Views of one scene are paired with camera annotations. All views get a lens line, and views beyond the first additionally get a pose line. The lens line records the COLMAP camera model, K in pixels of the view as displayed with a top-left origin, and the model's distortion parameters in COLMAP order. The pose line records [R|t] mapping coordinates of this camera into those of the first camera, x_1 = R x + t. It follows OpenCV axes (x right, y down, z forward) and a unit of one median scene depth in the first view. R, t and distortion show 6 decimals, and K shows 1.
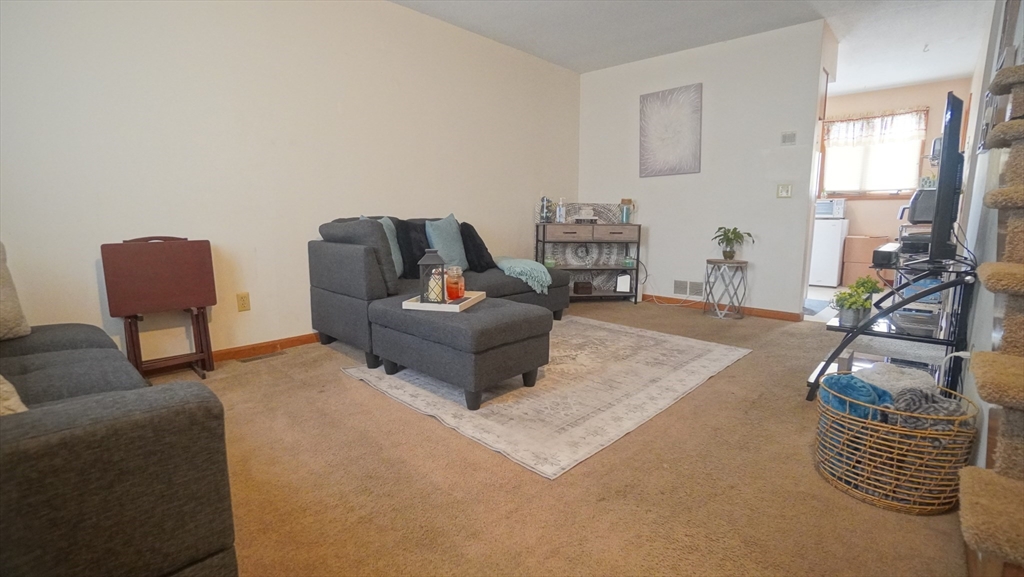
lens RADIAL K [[457.2, 0, 494.1], [0, 457.2, 282.7], [0, 0, 1]] dist [-0.033947, 0.000131]
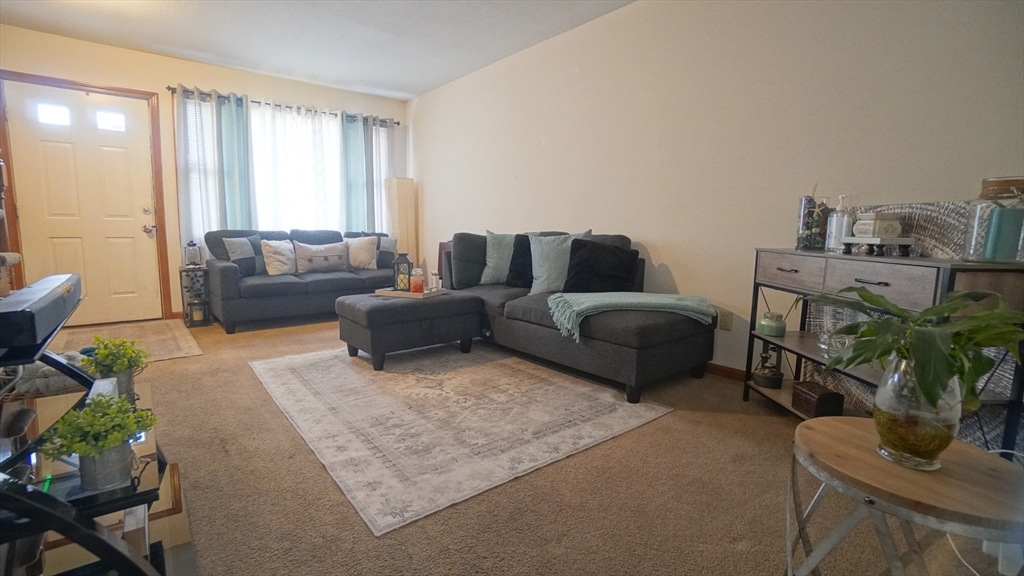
lens RADIAL K [[458.3, 0, 512.0], [0, 458.3, 288.0], [0, 0, 1]] dist [-0.033541, 0.000033]
pose [[-0.100768, 0.122572, -0.987331, 0.978270], [-0.154234, 0.978460, 0.137212, -0.166572], [0.982882, 0.166107, -0.079692, 1.143970]]
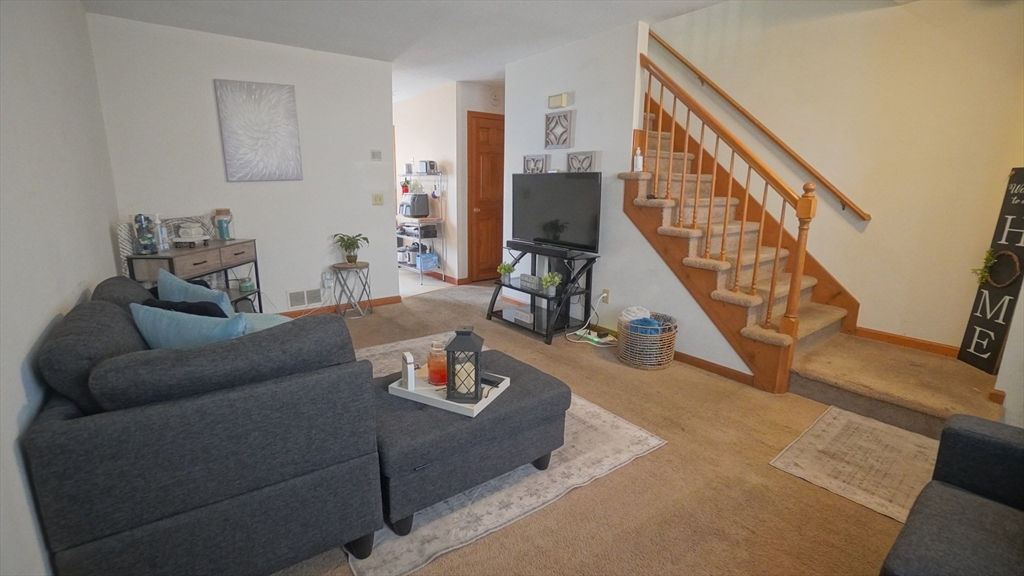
lens RADIAL K [[457.2, 0, 494.1], [0, 457.2, 282.2], [0, 0, 1]] dist [-0.033947, 0.000131]
pose [[0.171521, -0.209631, 0.962619, -0.664381], [0.138245, 0.972553, 0.187162, -0.223622], [-0.975433, 0.100975, 0.195793, 0.622588]]
